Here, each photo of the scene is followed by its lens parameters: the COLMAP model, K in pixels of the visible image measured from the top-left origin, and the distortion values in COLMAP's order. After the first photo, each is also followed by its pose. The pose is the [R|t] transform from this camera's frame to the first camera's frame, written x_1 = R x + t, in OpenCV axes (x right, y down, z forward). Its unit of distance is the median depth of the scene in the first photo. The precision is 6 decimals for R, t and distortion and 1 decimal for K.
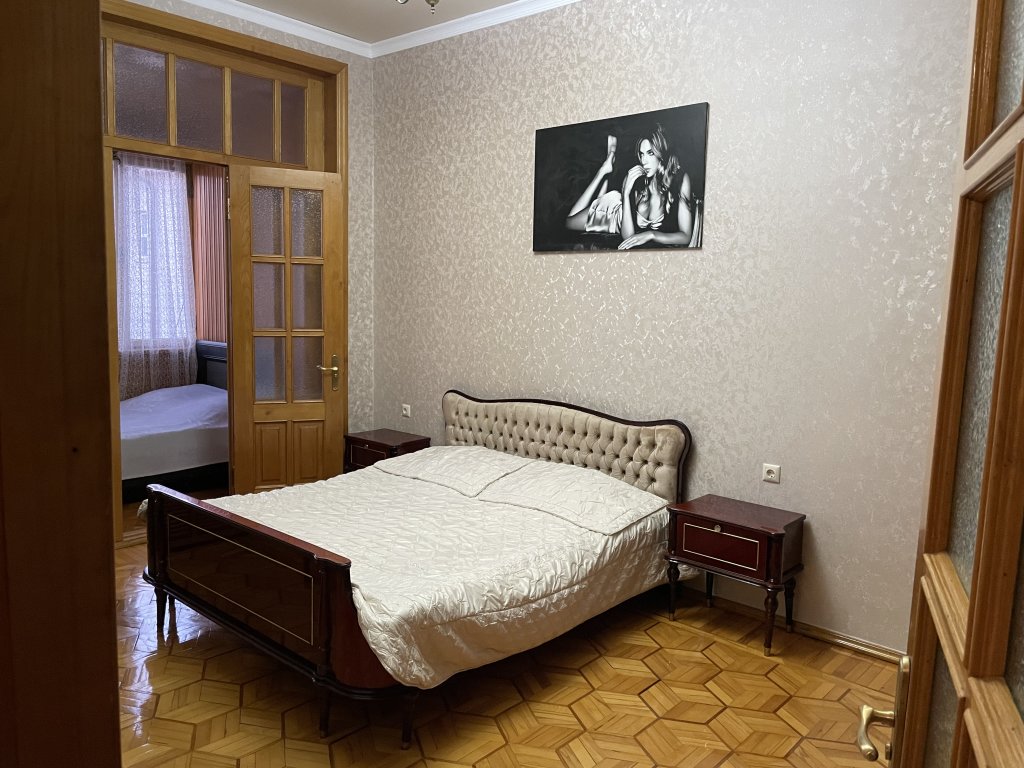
lens RADIAL K [[775.8, 0, 510.2], [0, 775.8, 384.6], [0, 0, 1]] dist [0.099214, -0.136550]
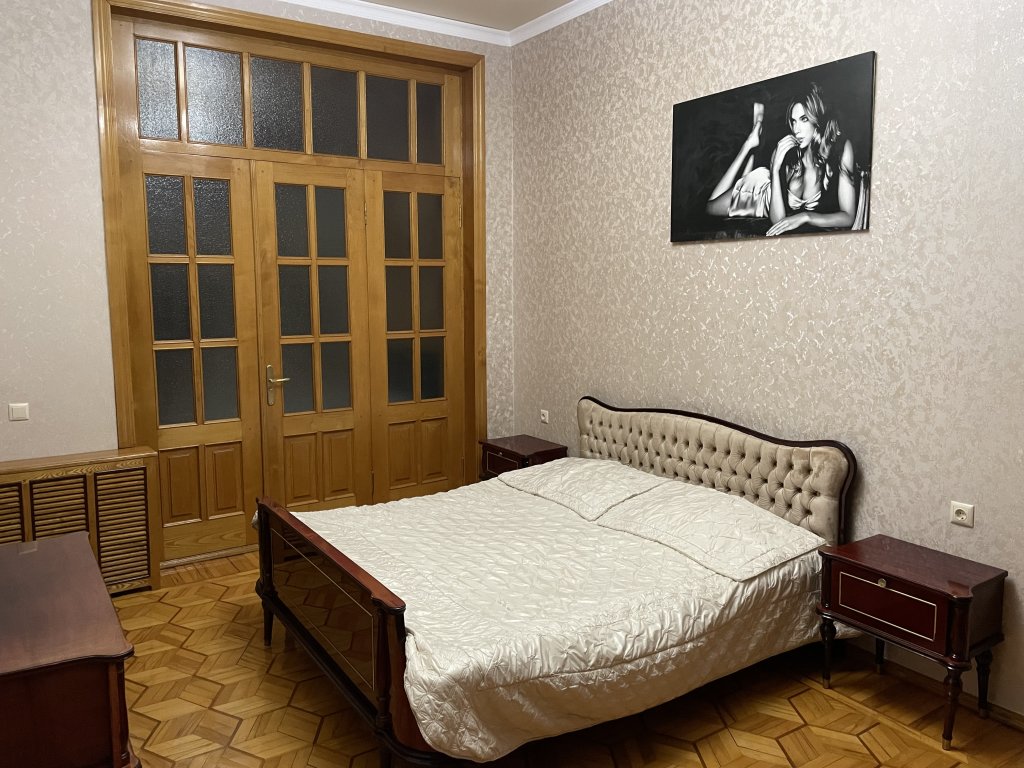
lens RADIAL K [[774.1, 0, 508.5], [0, 774.1, 373.4], [0, 0, 1]] dist [0.098101, -0.129050]
pose [[0.965830, 0.000739, -0.259177, 0.094292], [-0.001191, 0.999998, -0.001586, -0.024298], [0.259175, 0.001840, 0.965829, 0.114692]]
